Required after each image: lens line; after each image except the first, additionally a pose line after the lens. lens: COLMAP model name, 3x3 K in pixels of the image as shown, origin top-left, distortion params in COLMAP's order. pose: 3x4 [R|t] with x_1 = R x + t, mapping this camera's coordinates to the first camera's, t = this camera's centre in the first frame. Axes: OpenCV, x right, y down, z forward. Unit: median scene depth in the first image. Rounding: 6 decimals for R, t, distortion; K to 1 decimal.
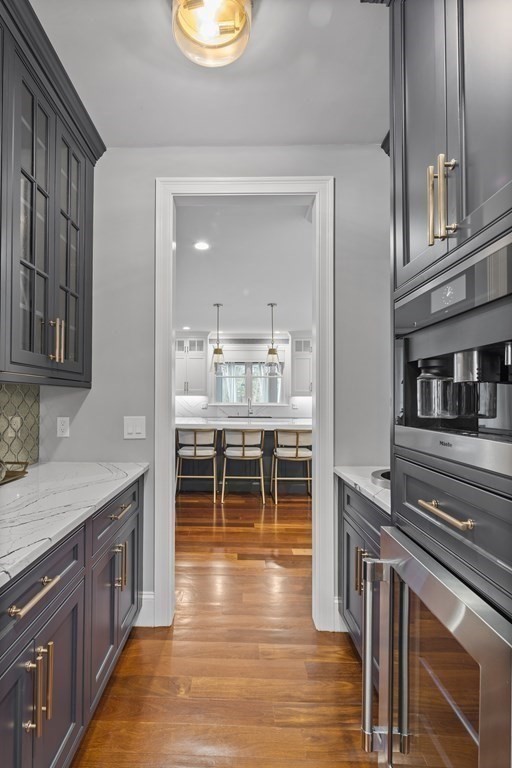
lens RADIAL K [[376.3, 0, 230.3], [0, 376.3, 397.1], [0, 0, 1]] dist [-0.000293, -0.001464]
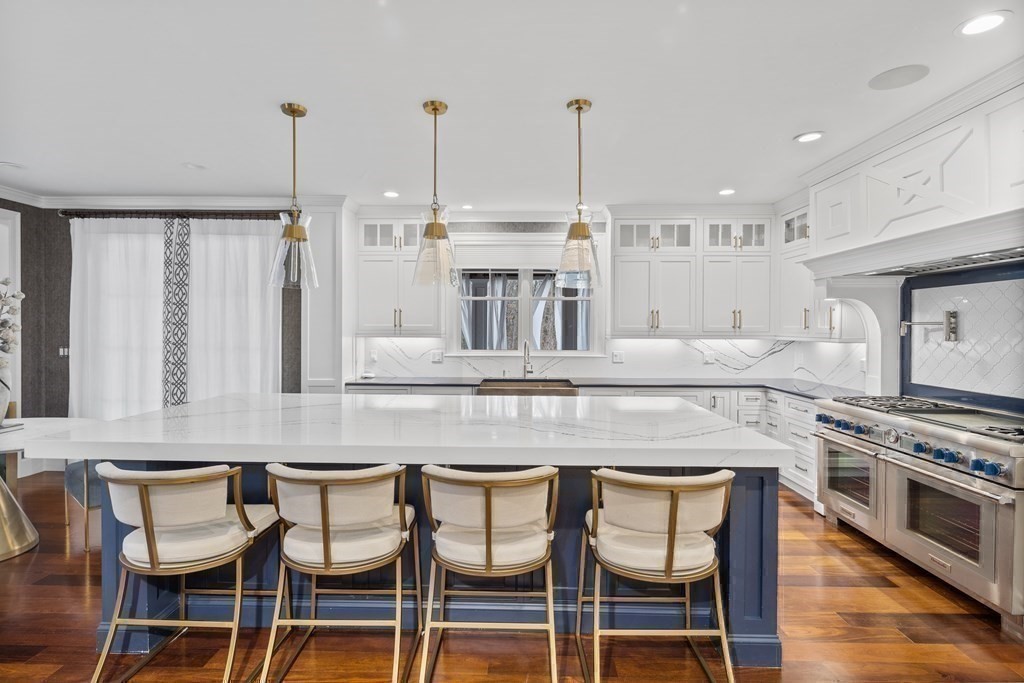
lens RADIAL K [[495.7, 0, 512.0], [0, 495.7, 341.5], [0, 0, 1]] dist [0.004986, 0.000406]
pose [[0.999993, -0.000102, 0.003811, 0.041555], [-0.000016, 0.999516, 0.031097, -0.025611], [-0.003813, -0.031097, 0.999509, 0.491069]]
